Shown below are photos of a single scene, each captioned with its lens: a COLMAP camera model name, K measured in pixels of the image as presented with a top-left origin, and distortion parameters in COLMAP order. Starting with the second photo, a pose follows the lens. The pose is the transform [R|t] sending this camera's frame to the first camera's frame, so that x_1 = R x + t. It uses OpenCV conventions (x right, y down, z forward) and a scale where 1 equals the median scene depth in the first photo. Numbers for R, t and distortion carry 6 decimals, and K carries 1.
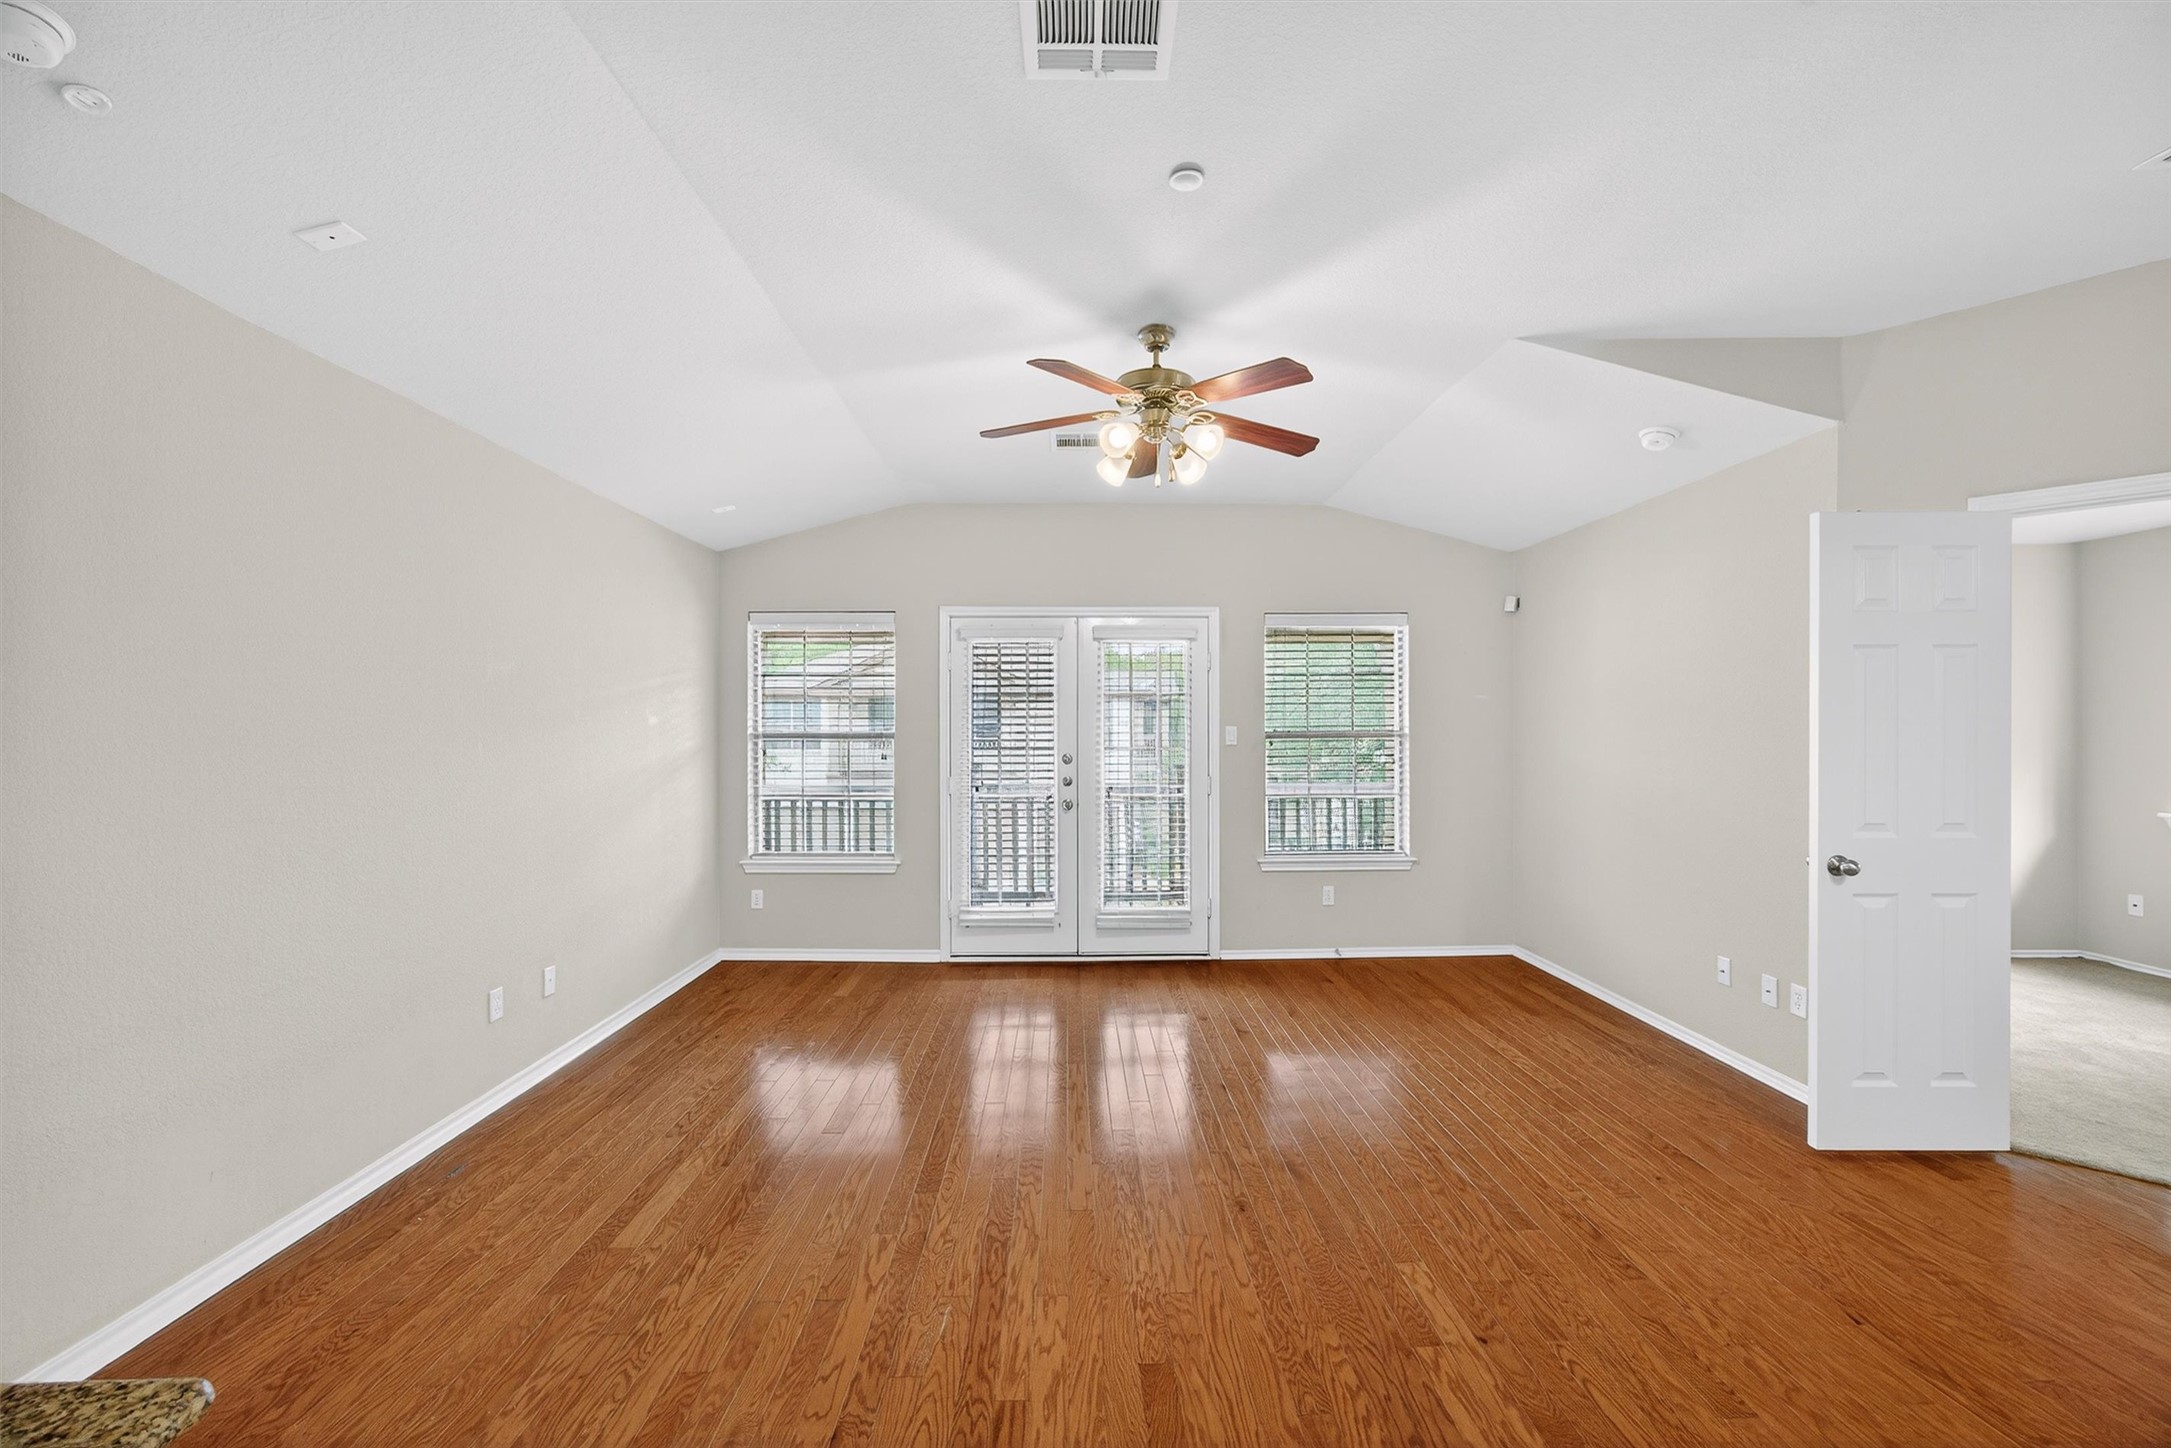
lens RADIAL K [[852.8, 0, 1100.4], [0, 852.8, 737.7], [0, 0, 1]] dist [-0.037489, 0.018489]
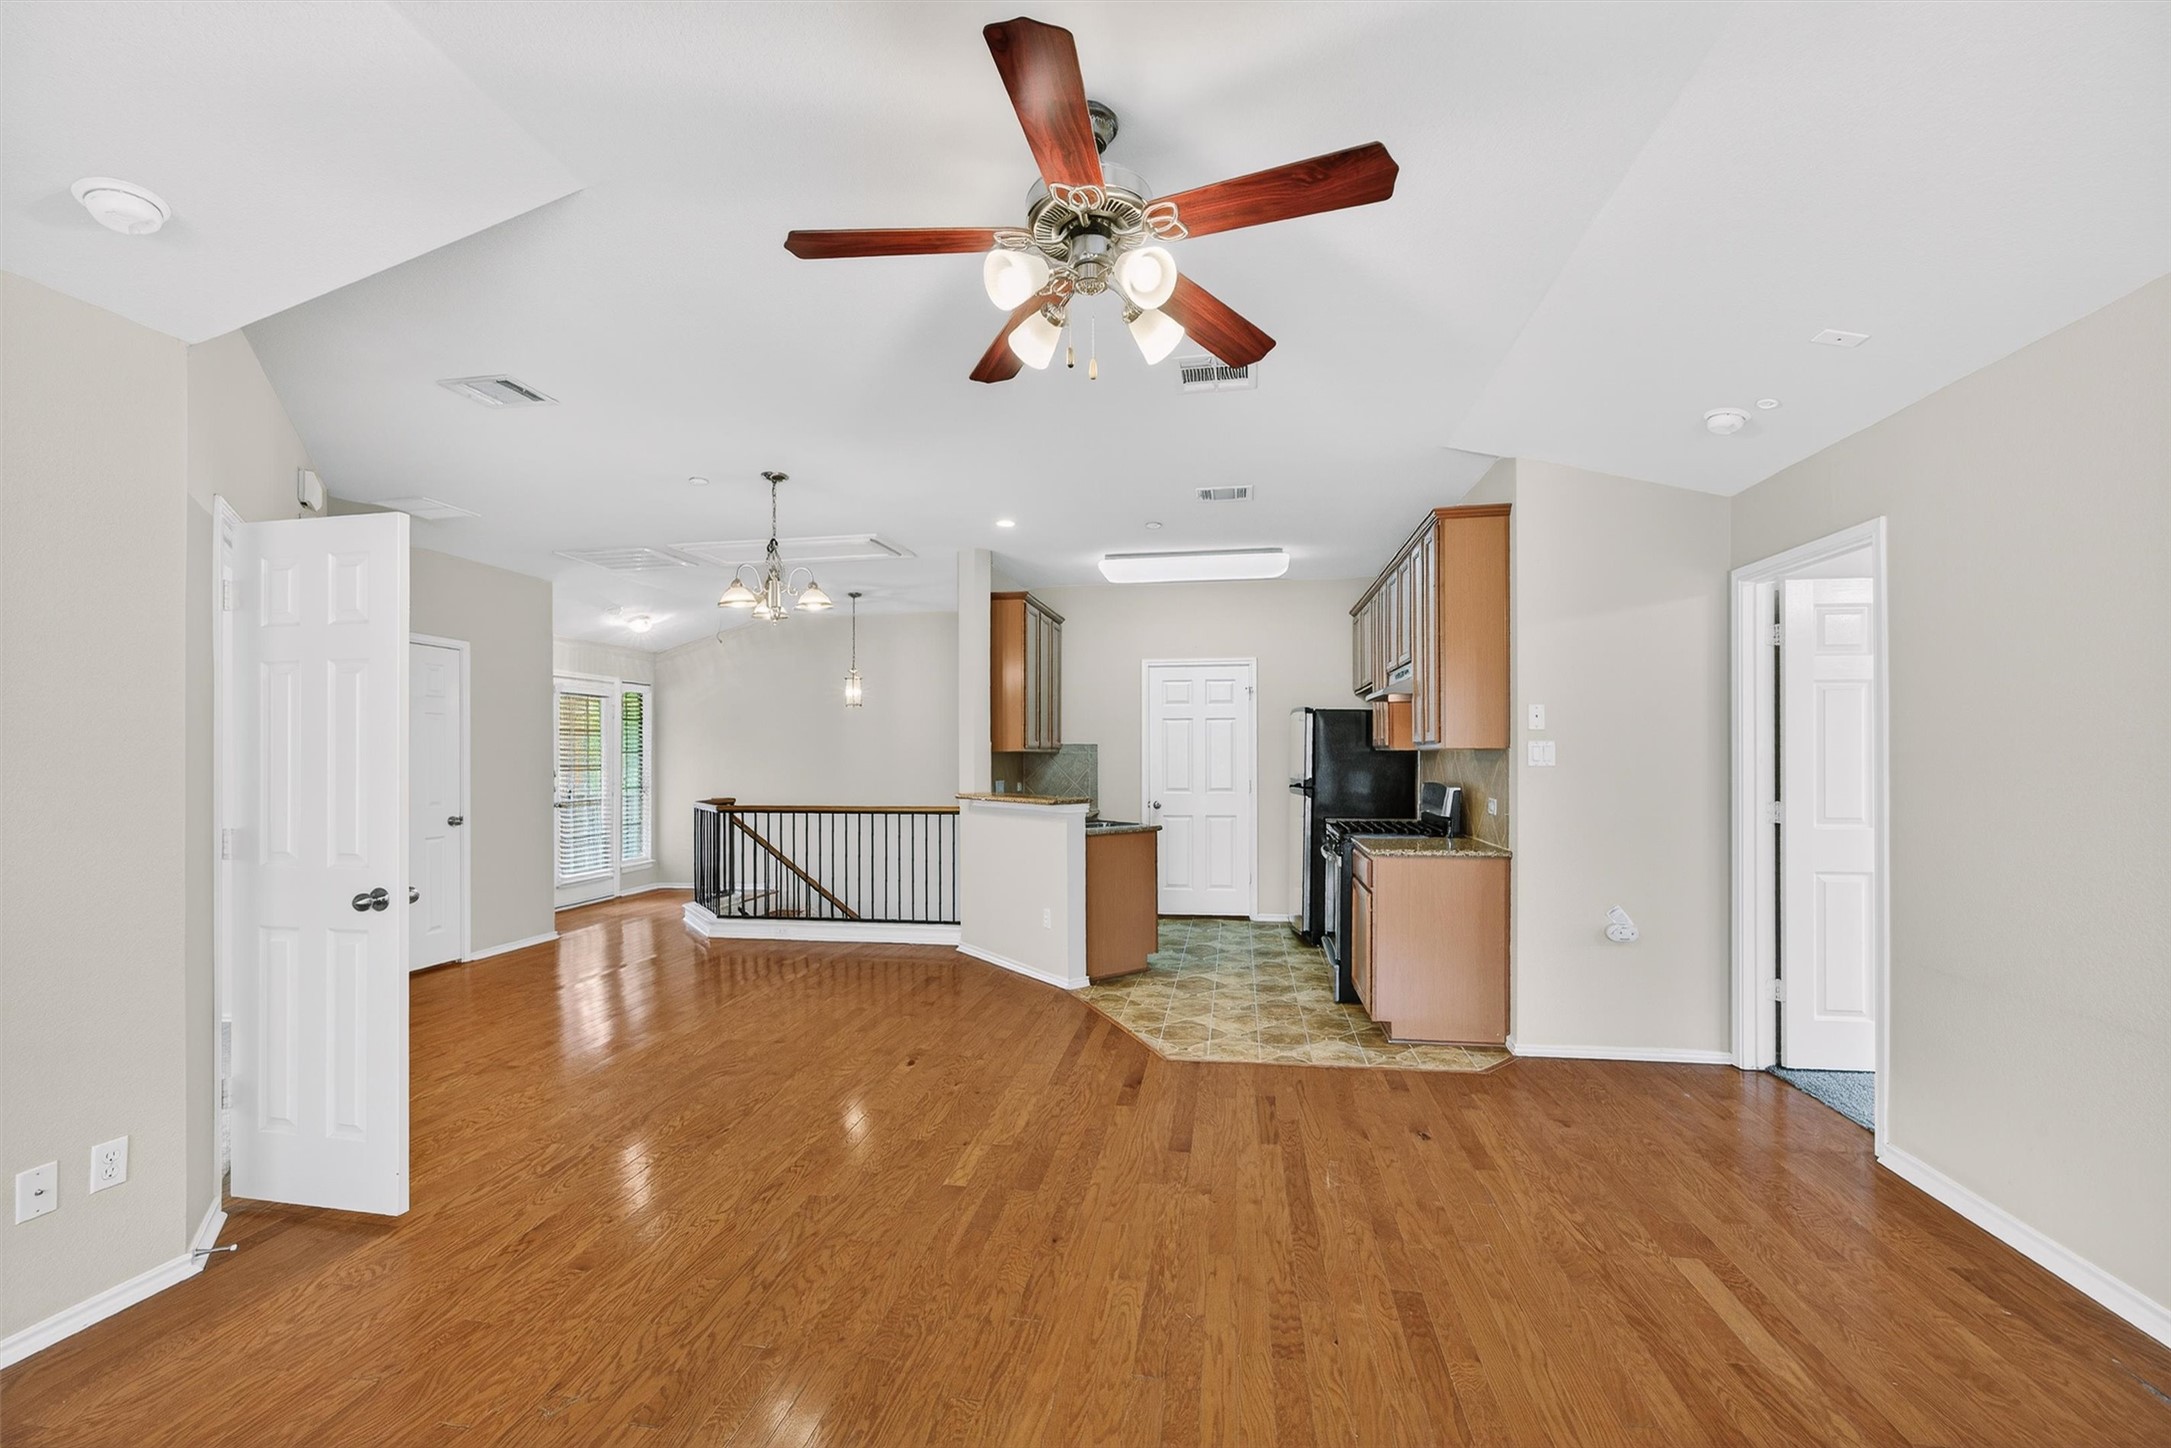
lens RADIAL K [[884.6, 0, 1097.5], [0, 884.6, 746.1], [0, 0, 1]] dist [-0.042654, 0.020570]
pose [[-0.981913, 0.008942, 0.189122, -0.047050], [0.007801, 0.999947, -0.006776, -0.001739], [-0.189172, -0.005178, -0.981930, 1.238759]]
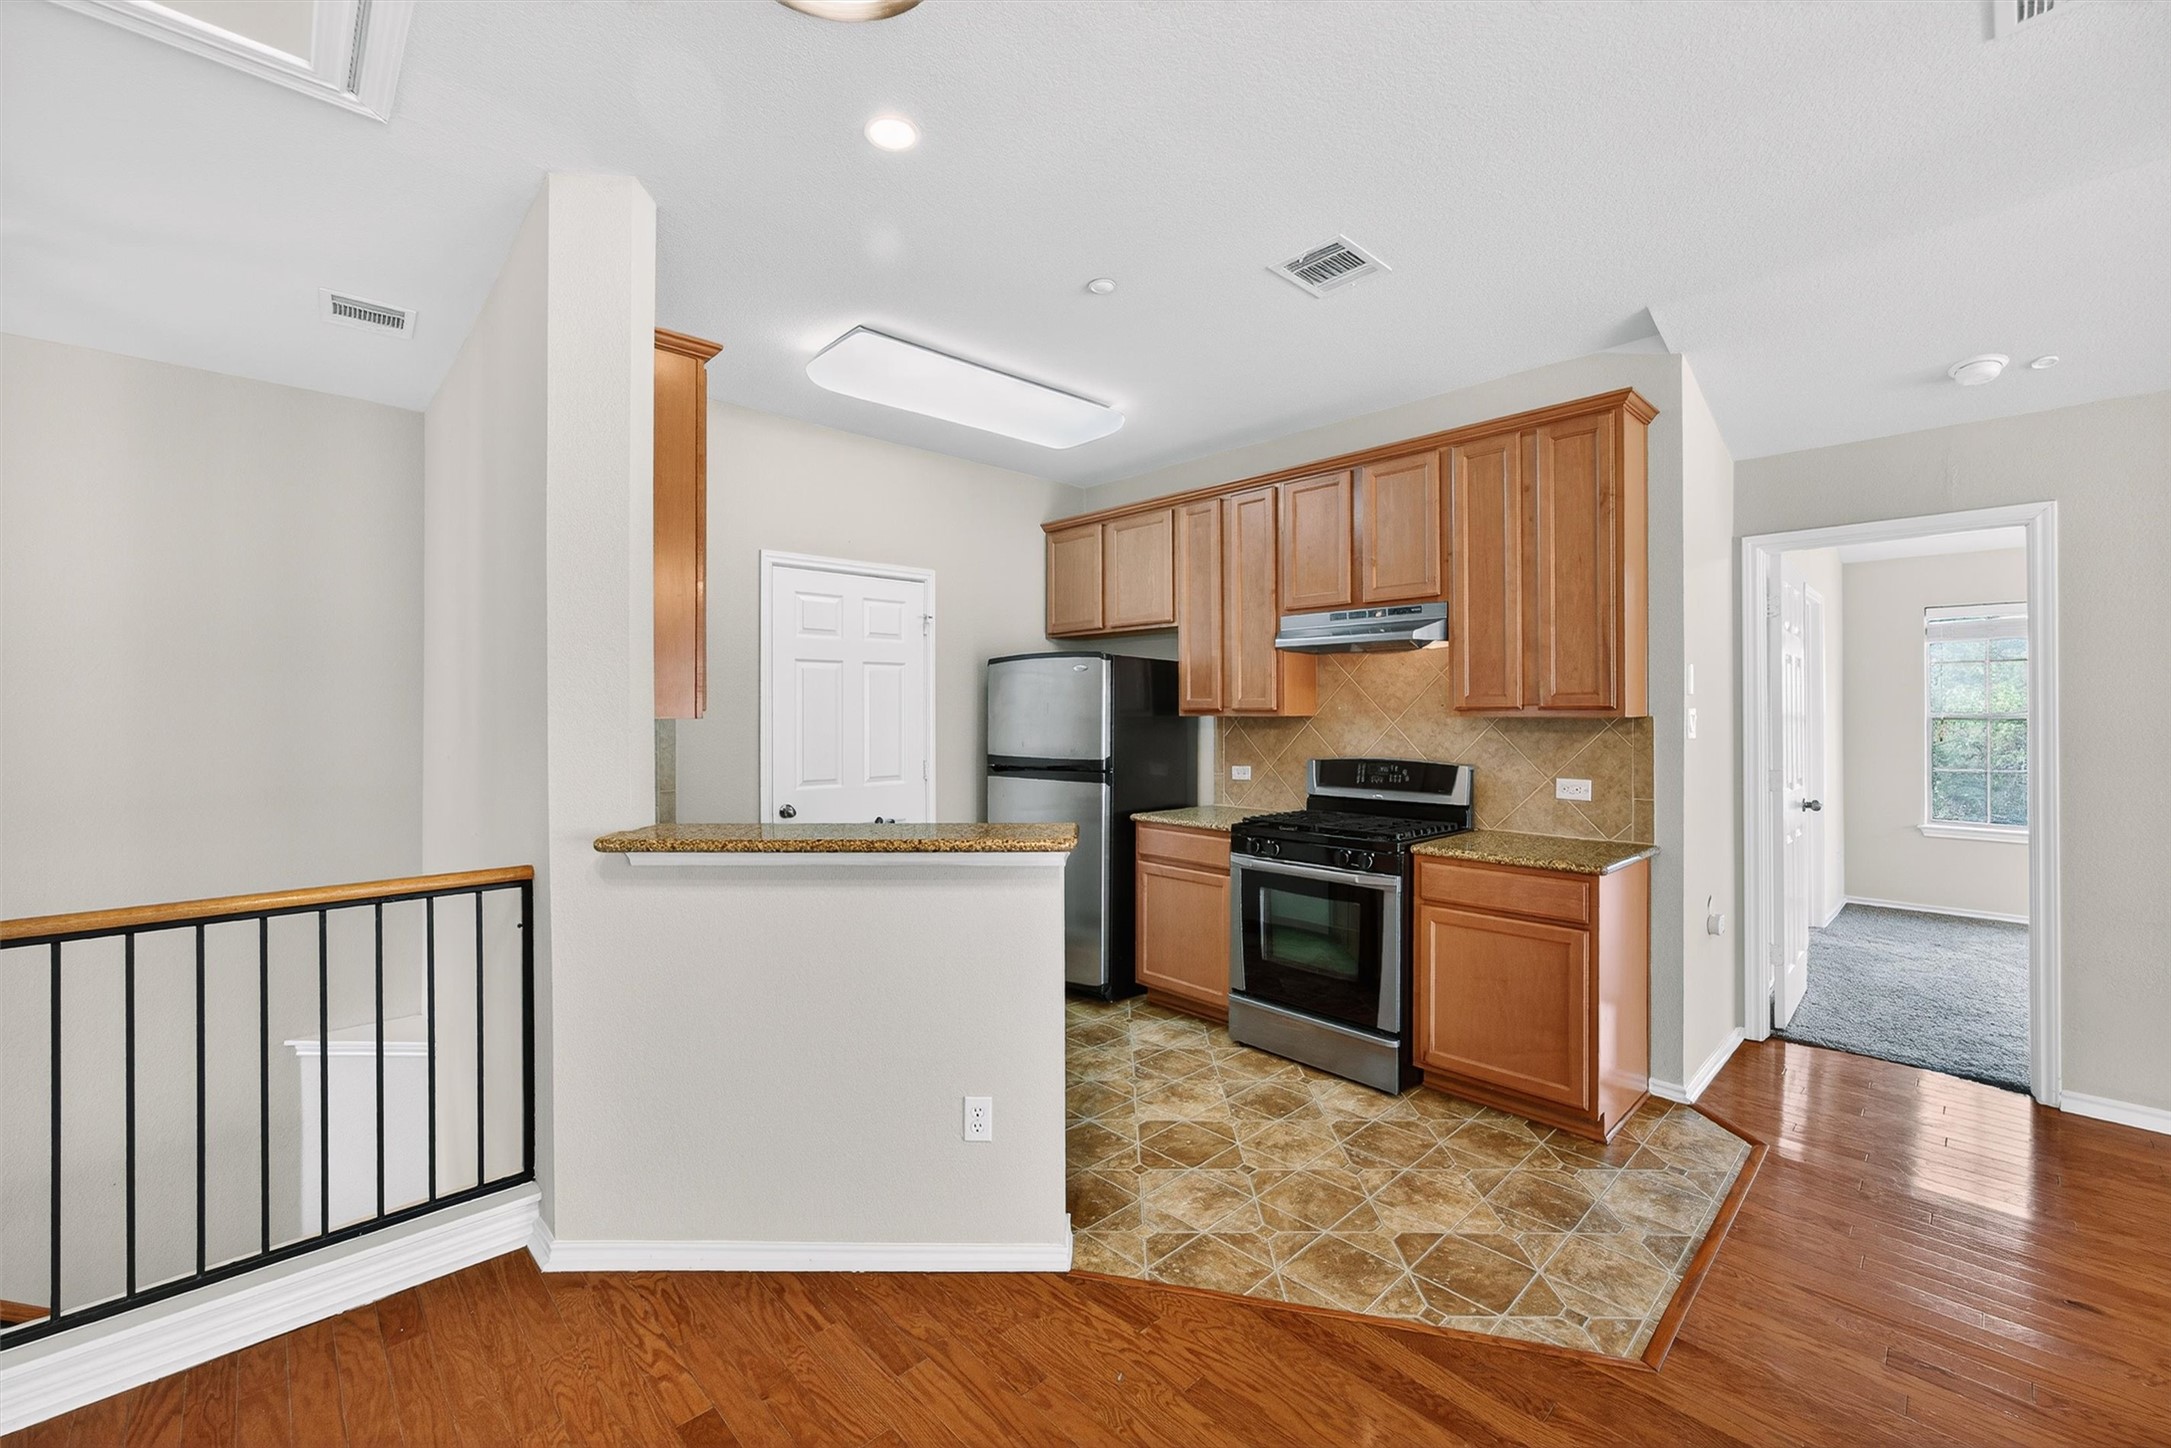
lens RADIAL K [[880.3, 0, 1083.1], [0, 880.3, 711.4], [0, 0, 1]] dist [-0.033591, 0.019997]
pose [[-0.744010, 0.002848, -0.668162, 0.608938], [0.001429, 0.999995, 0.002671, -0.010860], [0.668167, 0.001033, -0.744011, 0.389298]]
